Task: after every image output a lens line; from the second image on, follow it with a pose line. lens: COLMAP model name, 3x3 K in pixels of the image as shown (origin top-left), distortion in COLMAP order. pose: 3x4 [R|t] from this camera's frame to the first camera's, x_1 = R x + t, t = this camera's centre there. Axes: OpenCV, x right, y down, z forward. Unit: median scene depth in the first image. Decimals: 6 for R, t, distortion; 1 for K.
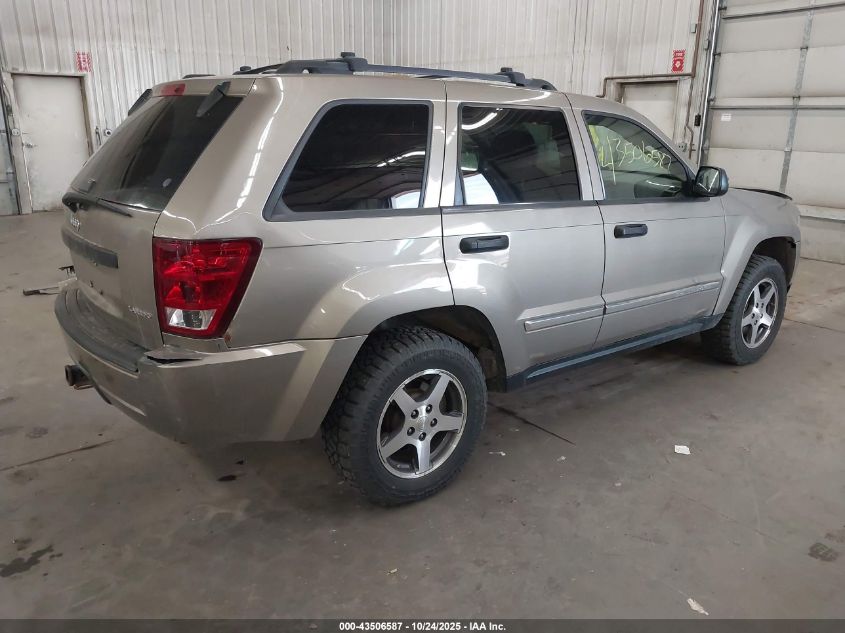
lens RADIAL K [[619.9, 0, 429.7], [0, 619.9, 314.8], [0, 0, 1]] dist [-0.005618, -0.001594]
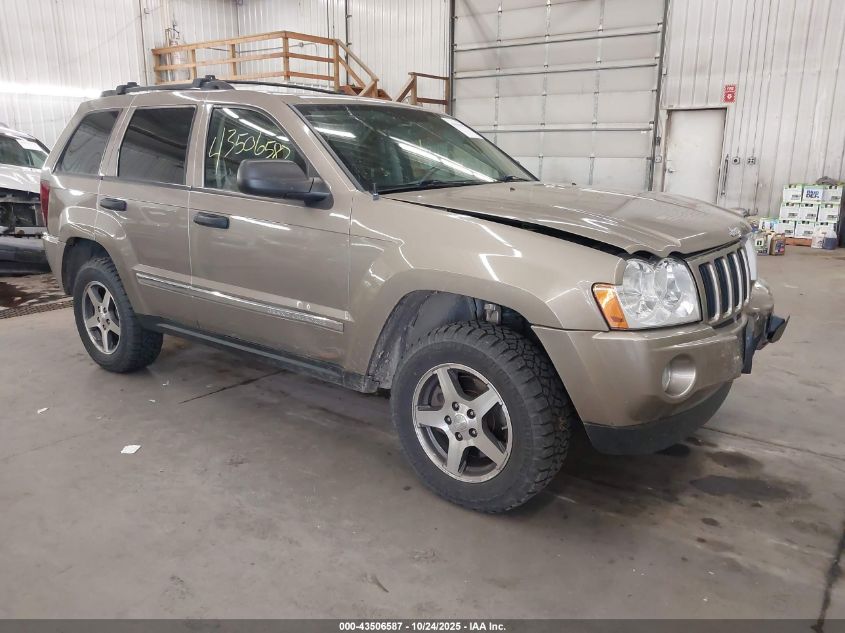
lens RADIAL K [[619.9, 0, 429.7], [0, 619.9, 314.8], [0, 0, 1]] dist [-0.005618, -0.001594]
pose [[0.302805, 0.220643, -0.927160, 1.006712], [-0.275433, 0.951580, 0.136500, -0.161645], [0.912385, 0.214037, 0.348916, 0.731573]]
